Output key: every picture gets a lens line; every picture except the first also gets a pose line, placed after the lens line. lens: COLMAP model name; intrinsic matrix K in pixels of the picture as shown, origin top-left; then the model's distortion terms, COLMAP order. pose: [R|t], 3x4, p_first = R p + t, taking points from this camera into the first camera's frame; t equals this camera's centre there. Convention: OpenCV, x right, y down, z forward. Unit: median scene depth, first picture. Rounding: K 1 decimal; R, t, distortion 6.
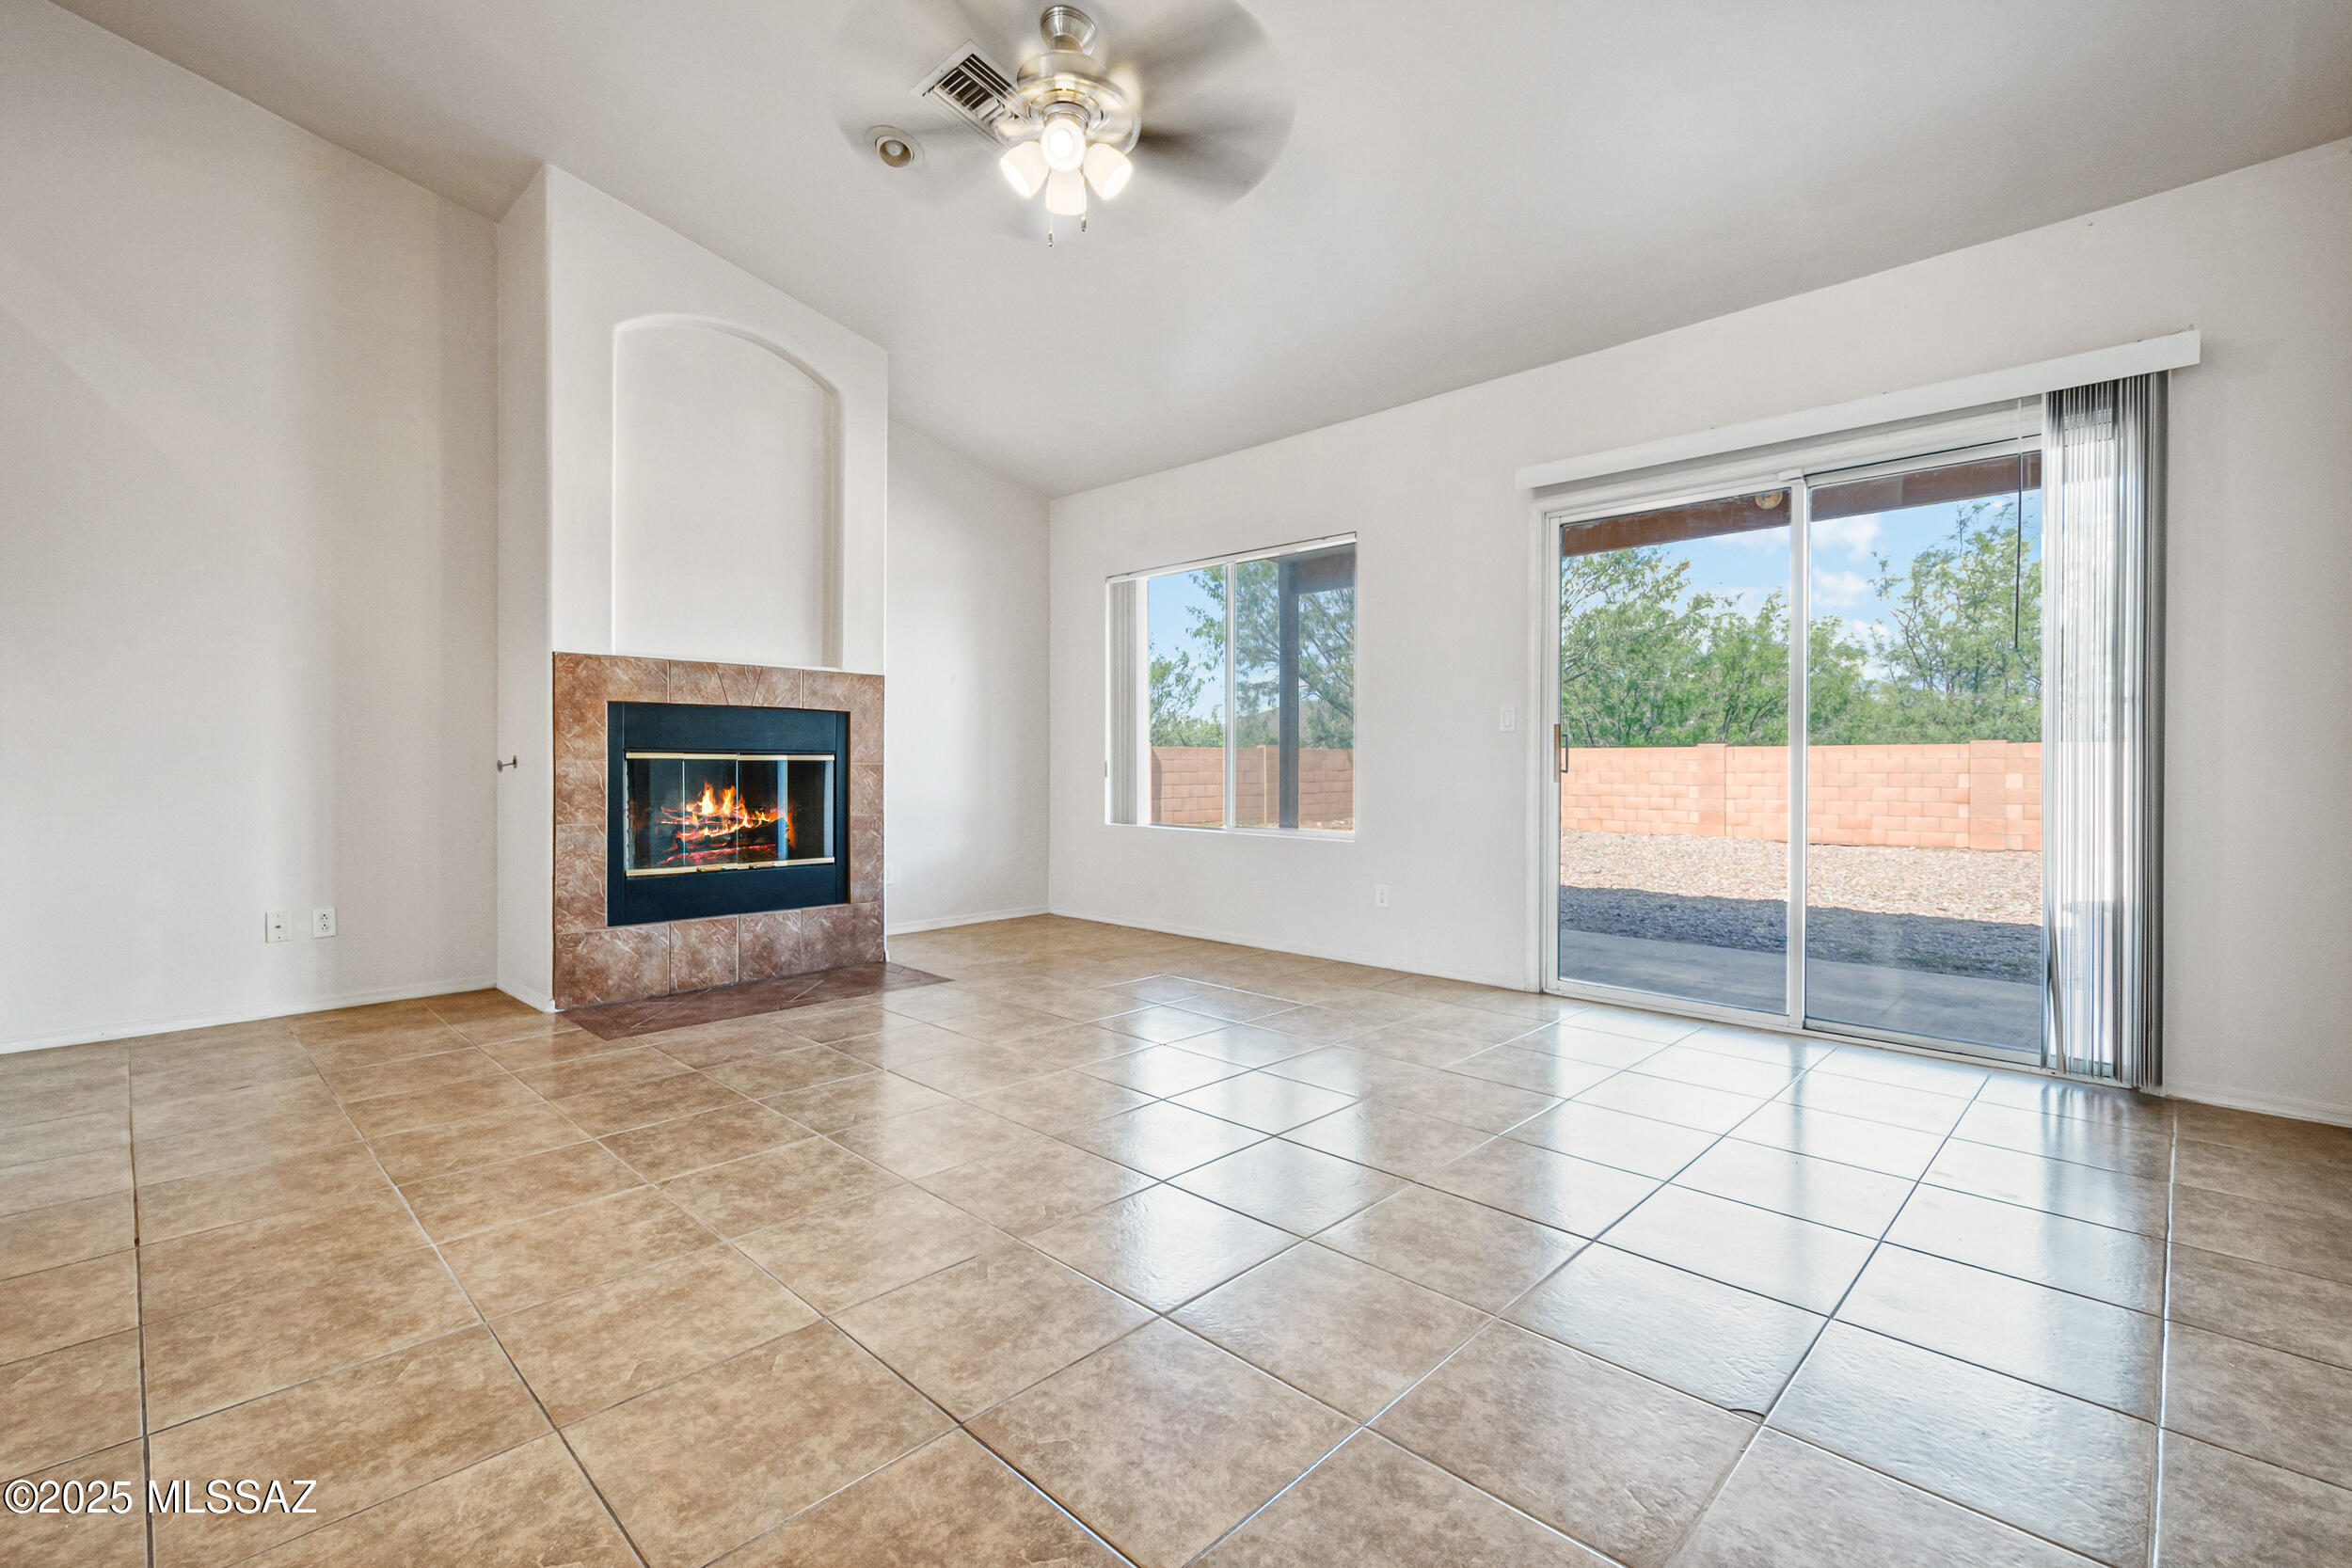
lens RADIAL K [[1036.5, 0, 1169.4], [0, 1036.5, 758.3], [0, 0, 1]] dist [0.004599, 0.000158]
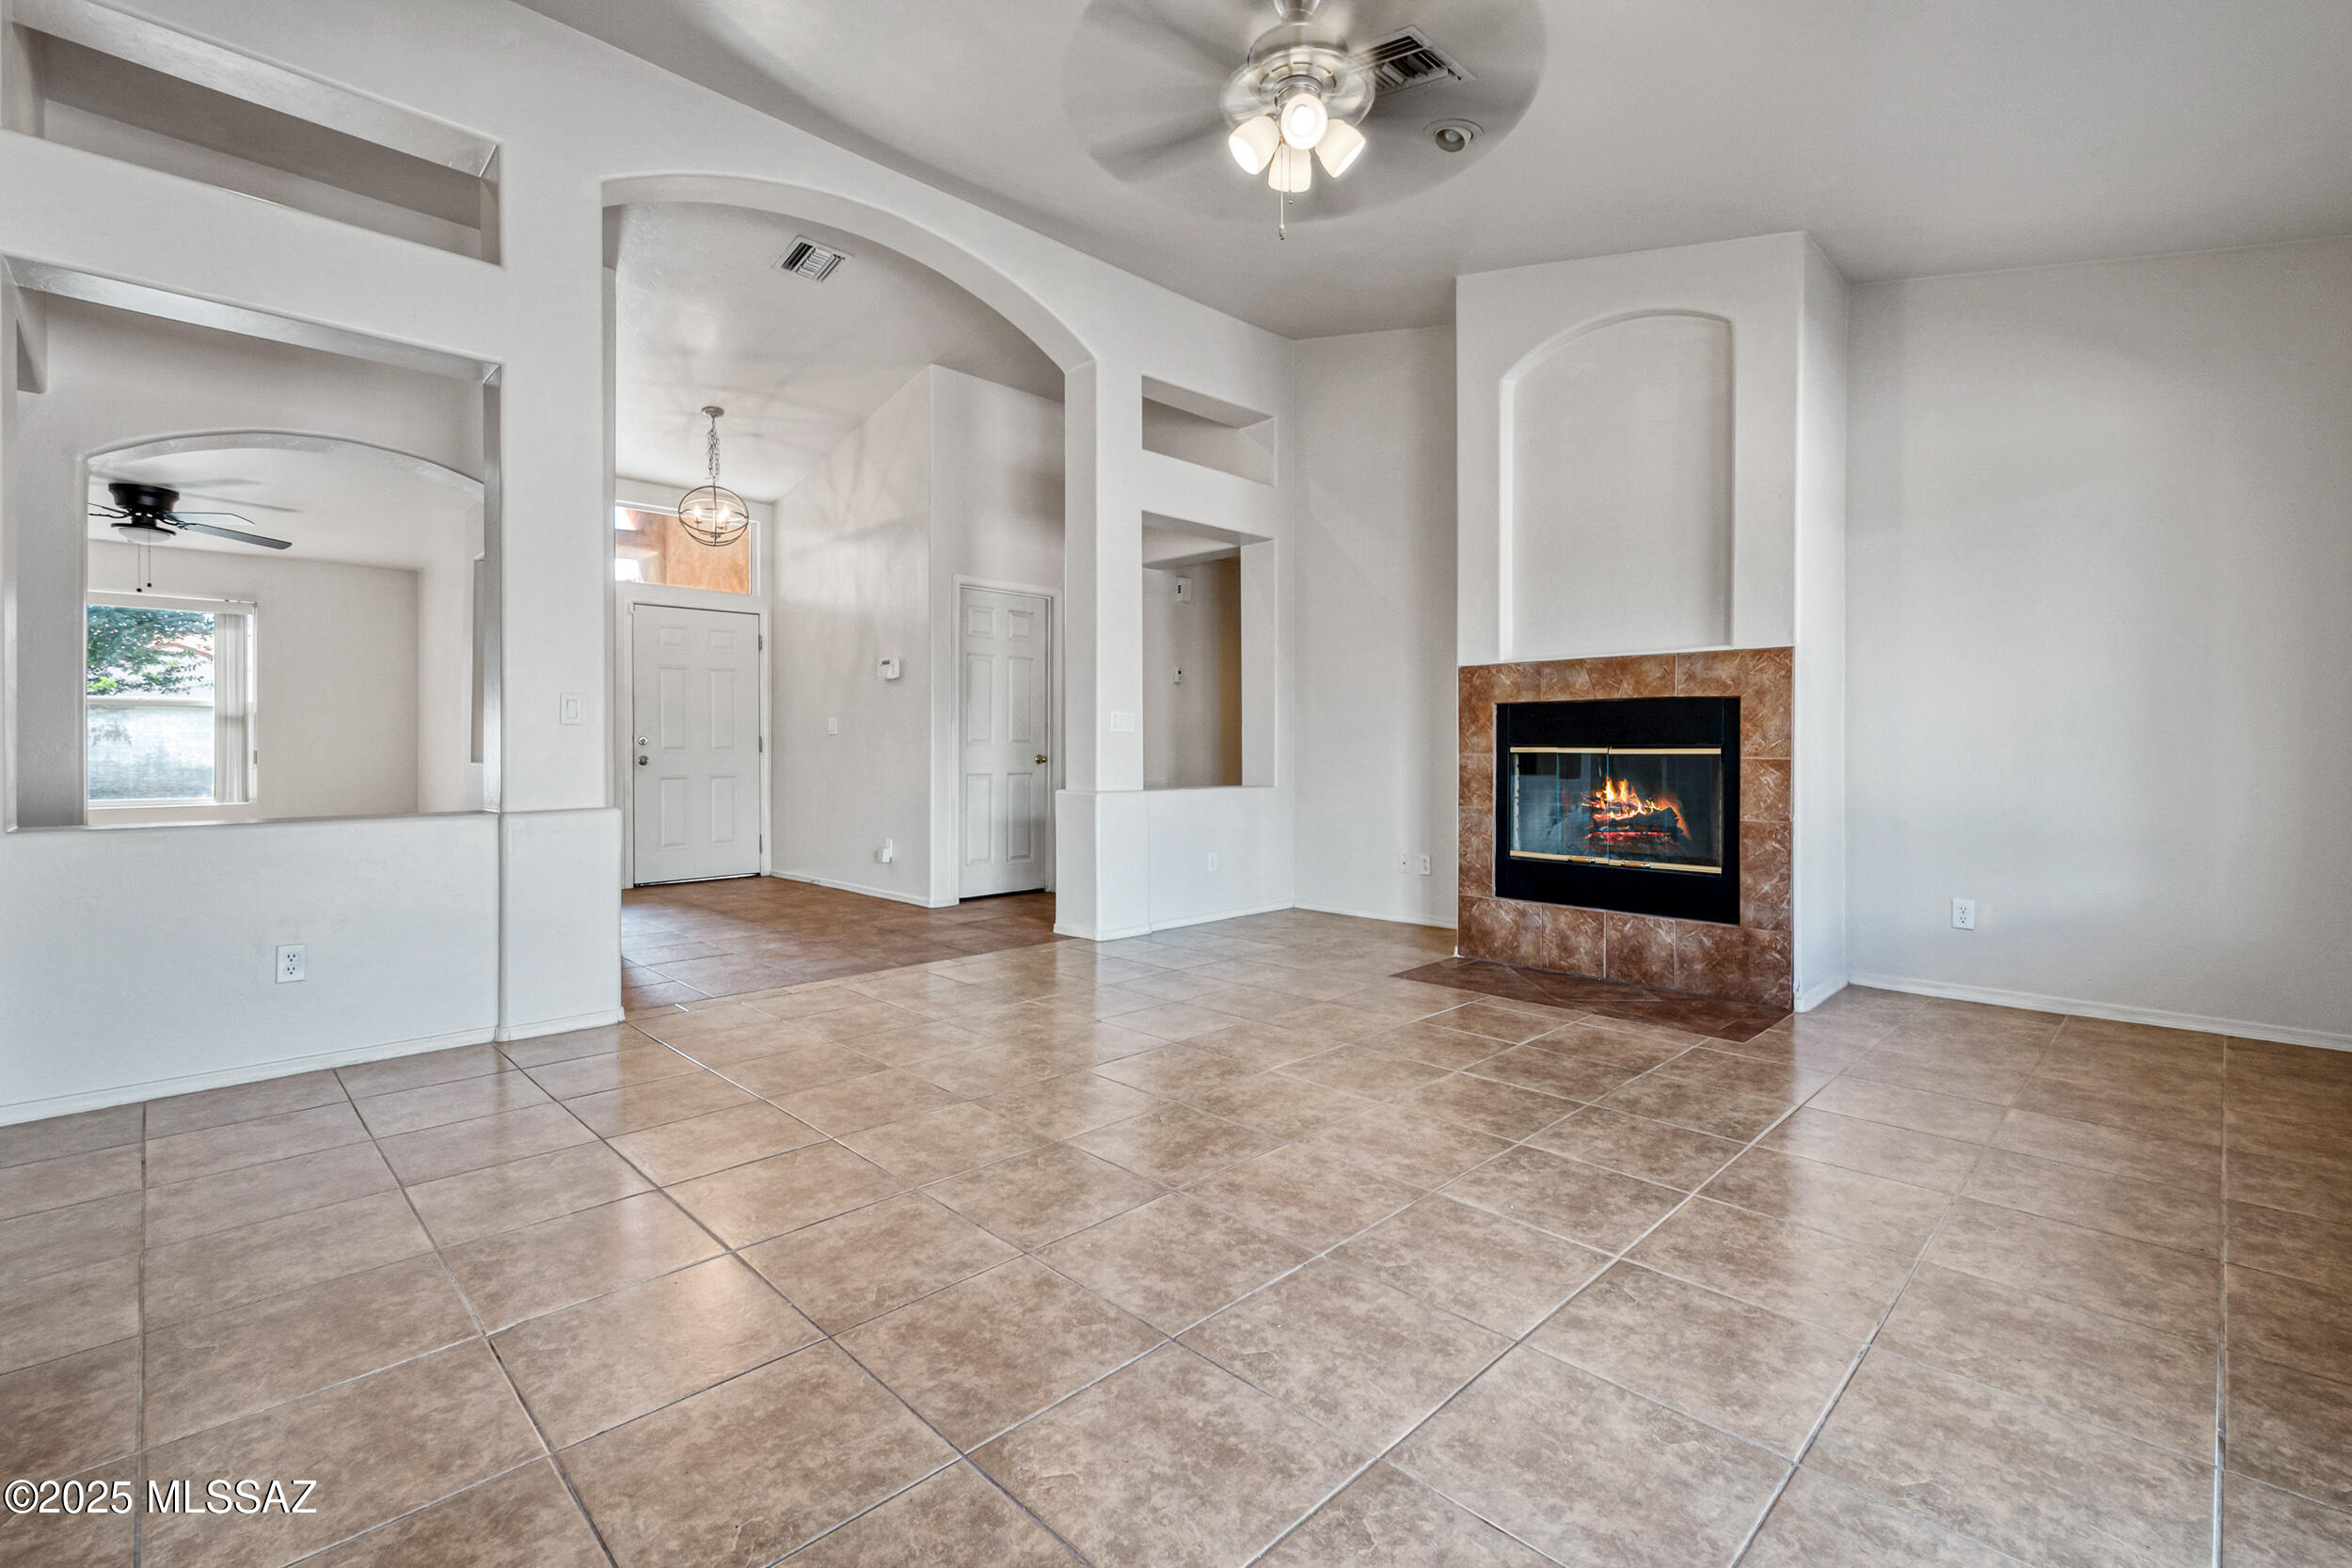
lens RADIAL K [[1036.5, 0, 1169.4], [0, 1036.5, 758.3], [0, 0, 1]] dist [0.004599, 0.000158]
pose [[-0.019879, 0.008067, -0.999770, 0.619500], [0.004637, 0.999957, 0.007976, -0.004388], [0.999792, -0.004477, -0.019916, 0.644786]]
